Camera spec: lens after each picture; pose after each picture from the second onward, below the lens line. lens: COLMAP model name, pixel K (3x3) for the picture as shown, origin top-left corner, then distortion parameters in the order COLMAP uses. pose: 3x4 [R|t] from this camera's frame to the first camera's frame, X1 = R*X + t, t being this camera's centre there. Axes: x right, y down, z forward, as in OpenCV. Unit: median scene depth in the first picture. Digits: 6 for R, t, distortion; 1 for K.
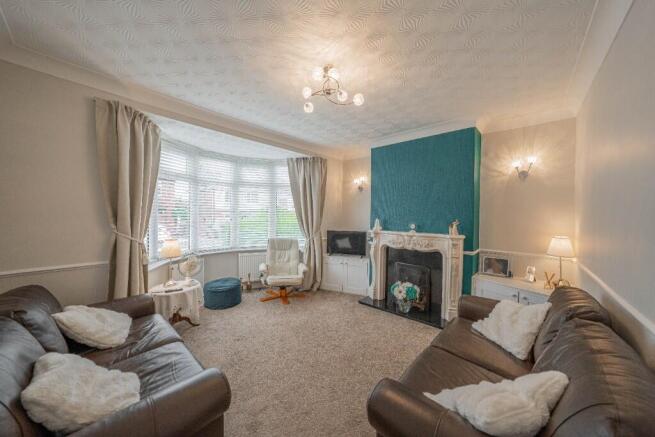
lens RADIAL K [[224.2, 0, 327.2], [0, 224.2, 215.9], [0, 0, 1]] dist [-0.026883, 0.004515]
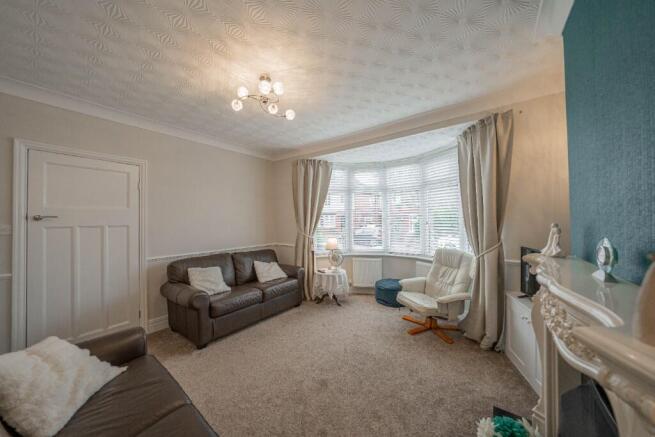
lens RADIAL K [[224.2, 0, 327.2], [0, 224.2, 215.9], [0, 0, 1]] dist [-0.026883, 0.004515]
pose [[0.098252, -0.029105, -0.994736, 0.539762], [0.007148, 0.999567, -0.028540, 0.007554], [0.995136, -0.004306, 0.098417, 0.610139]]
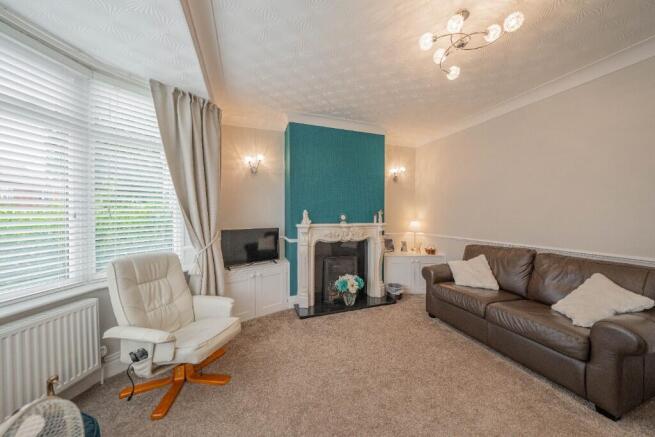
lens RADIAL K [[224.2, 0, 327.2], [0, 224.2, 215.9], [0, 0, 1]] dist [-0.026883, 0.004515]
pose [[0.460594, -0.017555, 0.887437, -0.483381], [0.008220, 0.999846, 0.015512, 0.021459], [-0.887573, 0.000150, 0.460668, 0.551061]]
